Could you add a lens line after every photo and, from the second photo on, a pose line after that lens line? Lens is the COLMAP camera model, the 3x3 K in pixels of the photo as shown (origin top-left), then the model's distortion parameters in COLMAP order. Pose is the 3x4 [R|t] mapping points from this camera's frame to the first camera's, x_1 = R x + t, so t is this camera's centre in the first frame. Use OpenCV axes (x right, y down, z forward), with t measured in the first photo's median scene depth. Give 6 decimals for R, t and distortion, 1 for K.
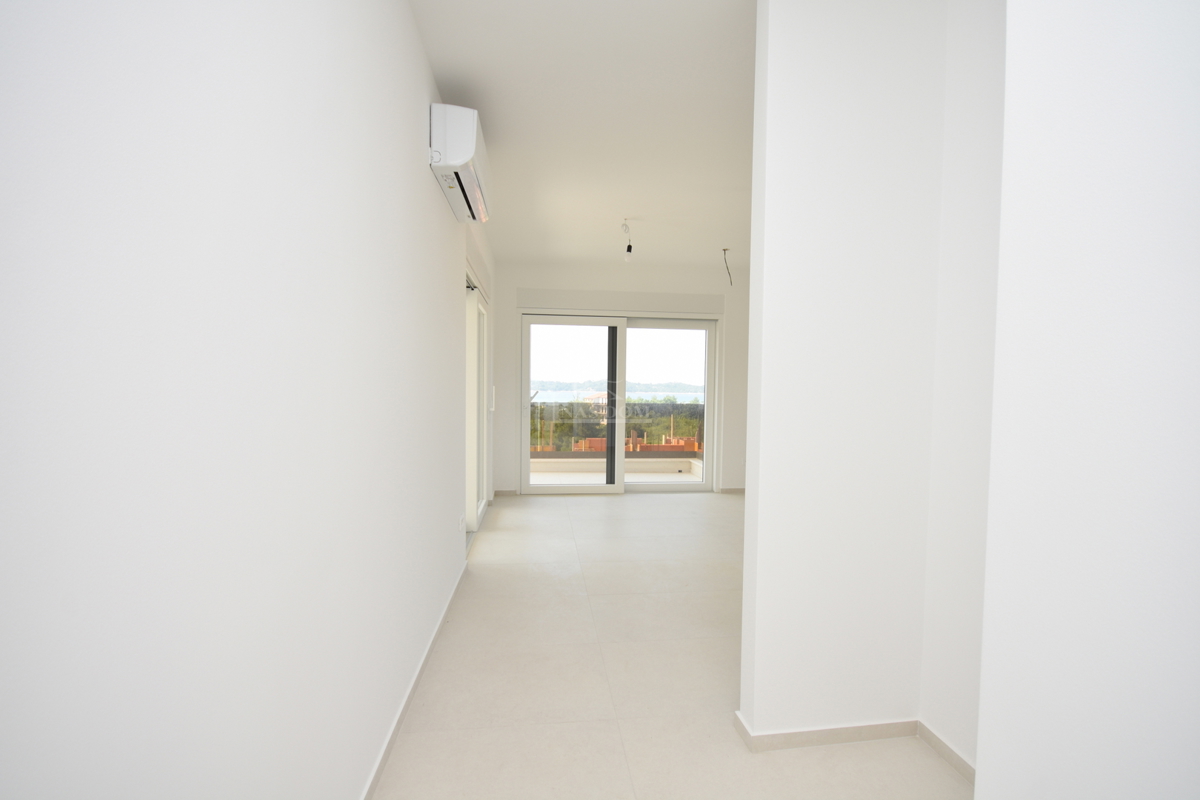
lens RADIAL K [[526.1, 0, 600.0], [0, 526.1, 400.0], [0, 0, 1]] dist [0.001665, 0.000081]
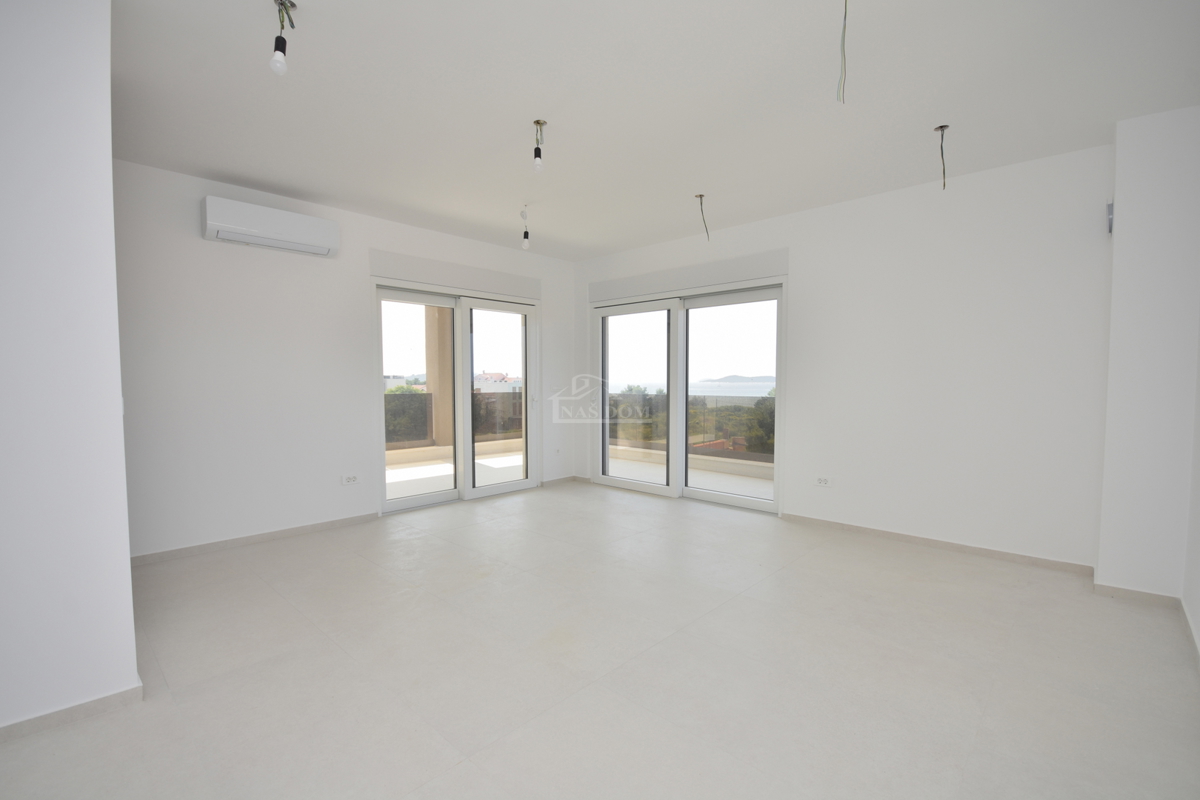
lens RADIAL K [[526.1, 0, 600.0], [0, 526.1, 400.0], [0, 0, 1]] dist [0.001665, 0.000081]
pose [[0.648216, 0.021326, -0.761158, 0.624475], [-0.009822, 0.999759, 0.019647, -0.002605], [0.761393, -0.005260, 0.648269, 0.330672]]
